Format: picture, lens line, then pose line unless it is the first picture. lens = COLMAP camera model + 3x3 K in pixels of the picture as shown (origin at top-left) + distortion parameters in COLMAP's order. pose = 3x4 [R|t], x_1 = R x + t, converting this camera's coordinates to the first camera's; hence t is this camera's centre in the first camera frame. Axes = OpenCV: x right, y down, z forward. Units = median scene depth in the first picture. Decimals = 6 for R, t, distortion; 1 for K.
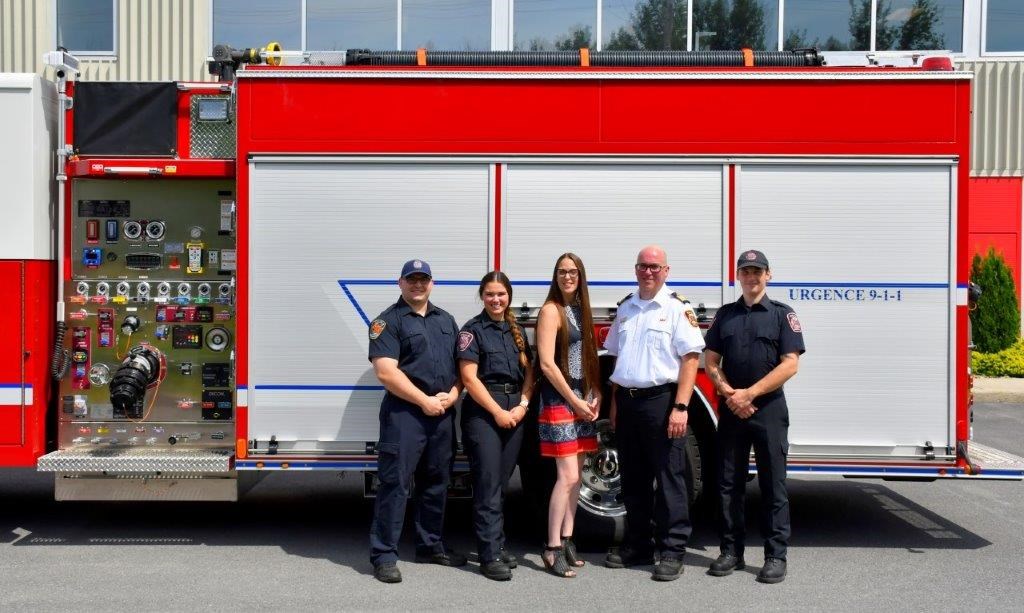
lens RADIAL K [[1262.4, 0, 509.5], [0, 1262.4, 283.7], [0, 0, 1]] dist [0.001546, 0.023123]
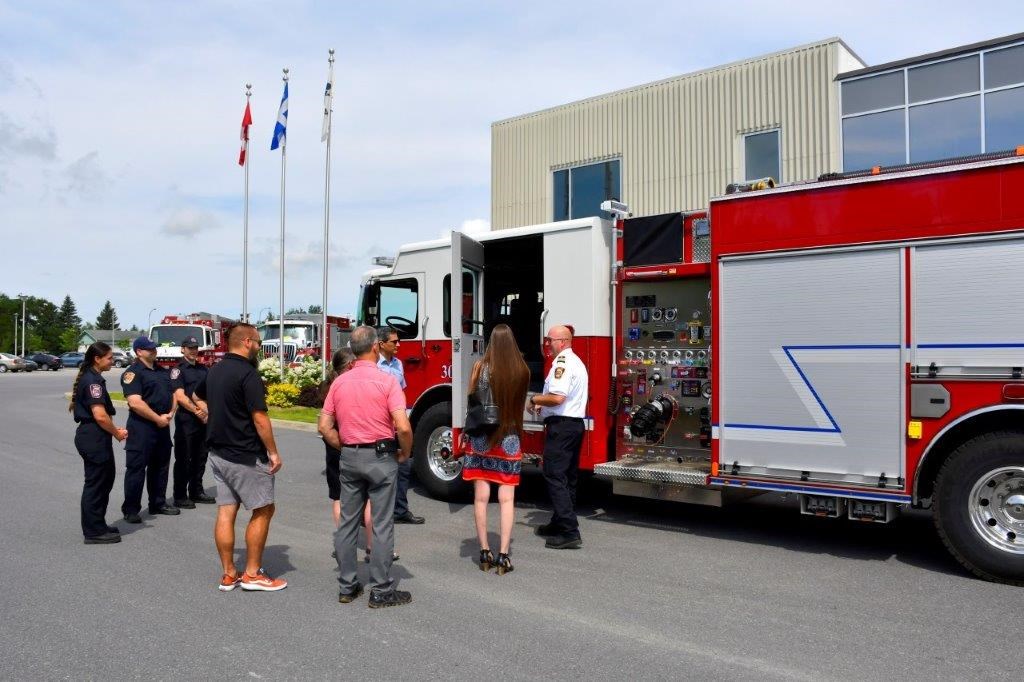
lens RADIAL K [[804.0, 0, 511.4], [0, 804.0, 351.5], [0, 0, 1]] dist [-0.146946, 0.110549]
pose [[0.753039, -0.012941, -0.657848, 0.185830], [0.002179, 0.999850, -0.017175, 0.015567], [0.657972, 0.011500, 0.752955, 0.189038]]
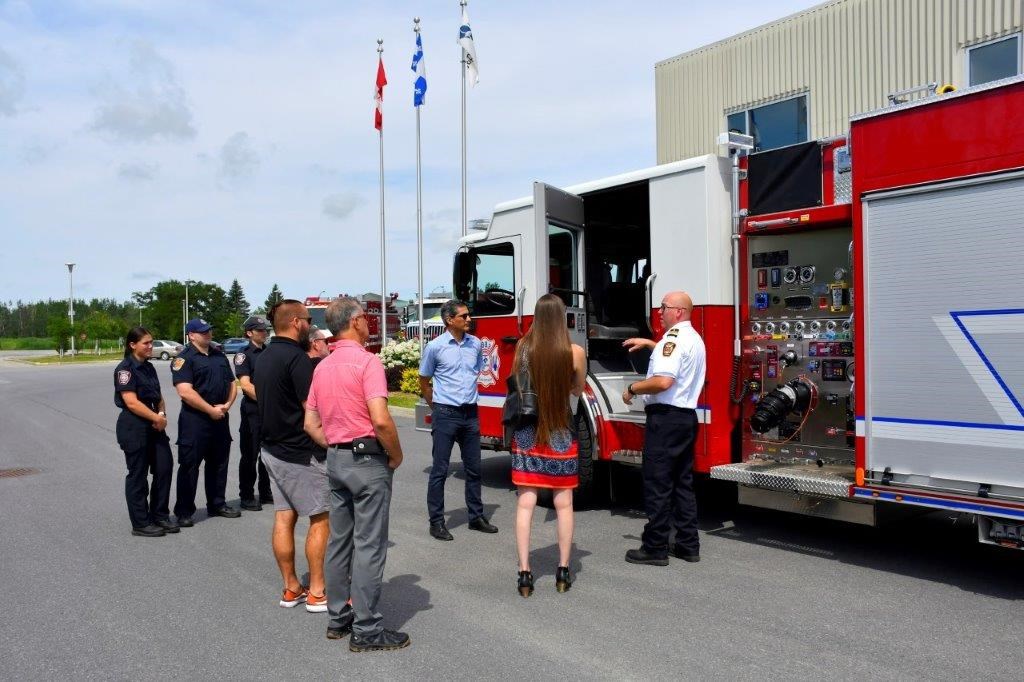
lens RADIAL K [[884.6, 0, 514.1], [0, 884.6, 350.8], [0, 0, 1]] dist [-0.061296, 0.013298]
pose [[0.590067, -0.007271, -0.807321, 0.195440], [0.016810, 0.999853, 0.003282, 0.018449], [0.807179, -0.015508, 0.590103, 0.329675]]
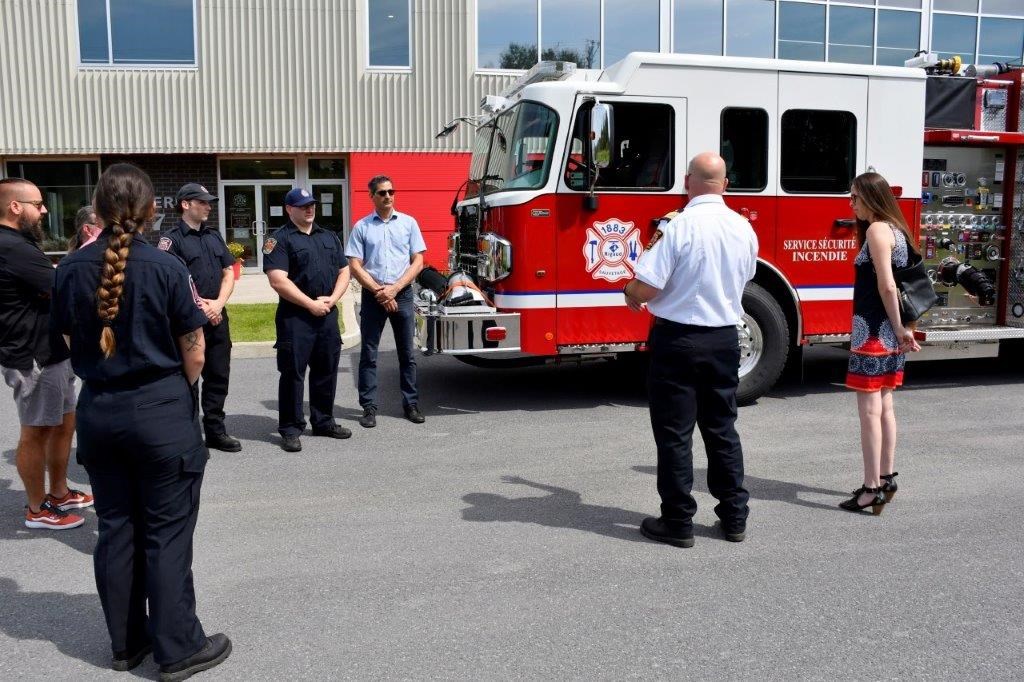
lens RADIAL K [[825.4, 0, 512.0], [0, 825.4, 341.0], [0, 0, 1]] dist [-0.156994, 0.134430]
pose [[0.979228, -0.038866, 0.199004, -0.995097], [0.013305, 0.991659, 0.128203, 0.019069], [-0.202327, -0.122893, 0.971577, 0.174284]]
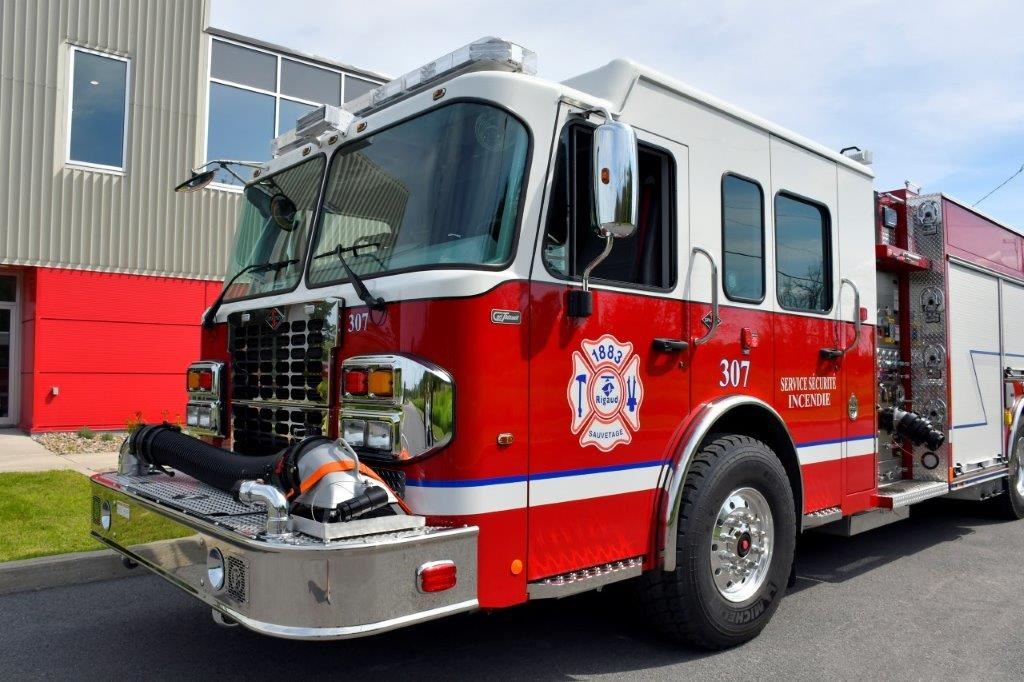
lens RADIAL K [[804.0, 0, 511.4], [0, 804.0, 351.5], [0, 0, 1]] dist [-0.146946, 0.110549]
pose [[0.744406, 0.023741, 0.667305, -1.059694], [0.003452, 0.999218, -0.039399, 0.030266], [-0.667718, 0.031633, 0.743742, 0.670730]]
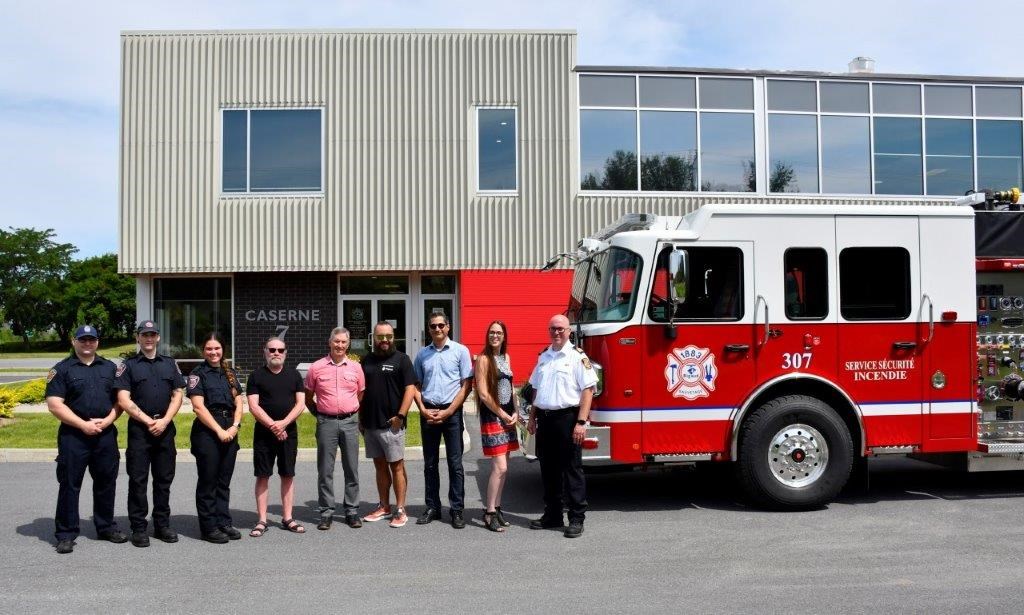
lens RADIAL K [[852.9, 0, 499.3], [0, 852.9, 335.6], [0, 0, 1]] dist [-0.147583, 0.113564]
pose [[0.997935, -0.014814, 0.062505, -1.011858], [0.015259, 0.999861, -0.006650, -0.003985], [-0.062398, 0.007590, 0.998022, -0.003342]]
